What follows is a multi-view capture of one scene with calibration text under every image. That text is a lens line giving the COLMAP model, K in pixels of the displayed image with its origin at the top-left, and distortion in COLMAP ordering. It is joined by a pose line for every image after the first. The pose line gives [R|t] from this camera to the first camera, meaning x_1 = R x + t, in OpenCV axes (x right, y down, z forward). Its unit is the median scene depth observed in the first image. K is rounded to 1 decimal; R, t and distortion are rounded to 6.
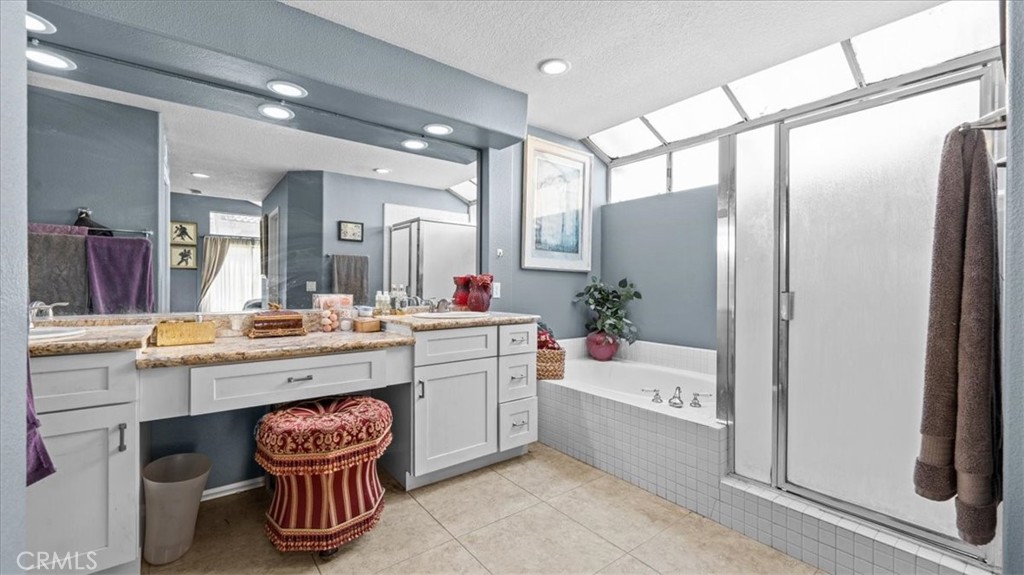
lens RADIAL K [[412.6, 0, 512.8], [0, 412.6, 285.9], [0, 0, 1]] dist [0.003066, -0.000812]
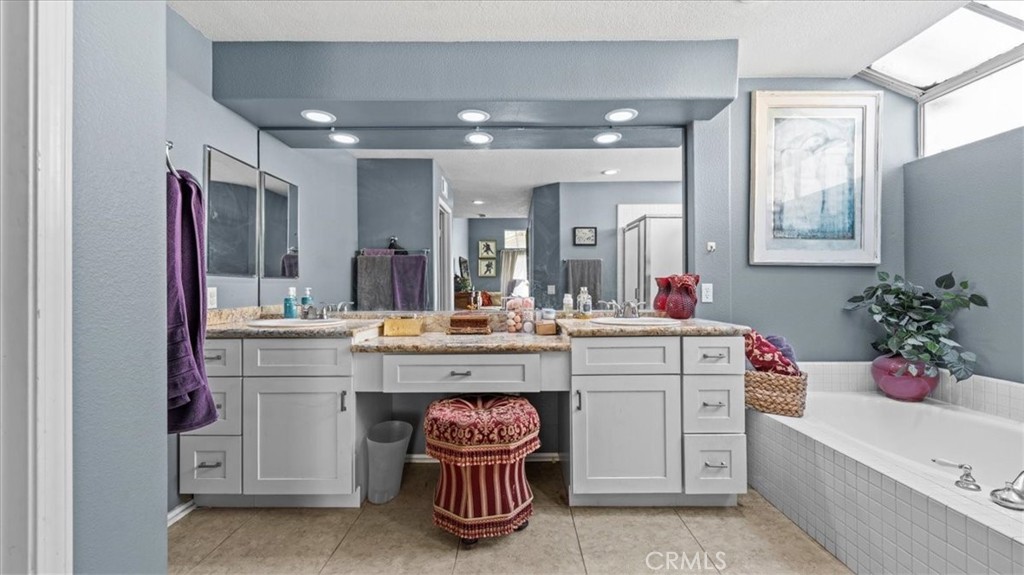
lens RADIAL K [[412.6, 0, 515.6], [0, 412.6, 285.9], [0, 0, 1]] dist [0.003066, -0.000812]
pose [[0.788988, -0.012910, -0.614272, 0.176397], [0.008292, 0.999912, -0.010366, 0.001959], [0.614352, 0.003085, 0.789026, 0.135809]]
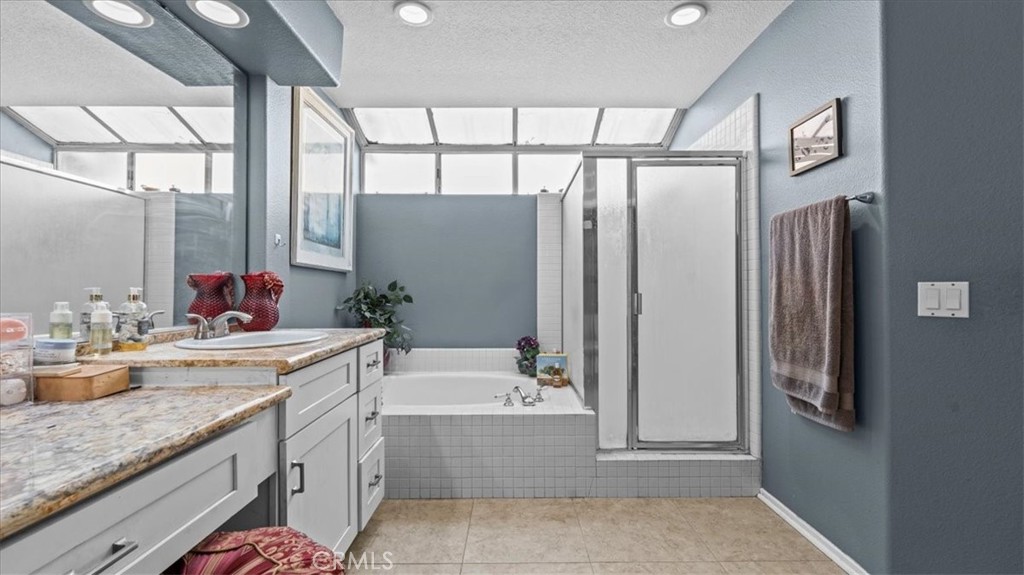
lens RADIAL K [[412.6, 0, 511.2], [0, 412.6, 286.6], [0, 0, 1]] dist [0.003066, -0.000812]
pose [[0.609291, 0.000828, 0.792946, -0.358969], [0.005242, 0.999973, -0.005072, 0.000470], [-0.792929, 0.007247, 0.609270, 0.325043]]
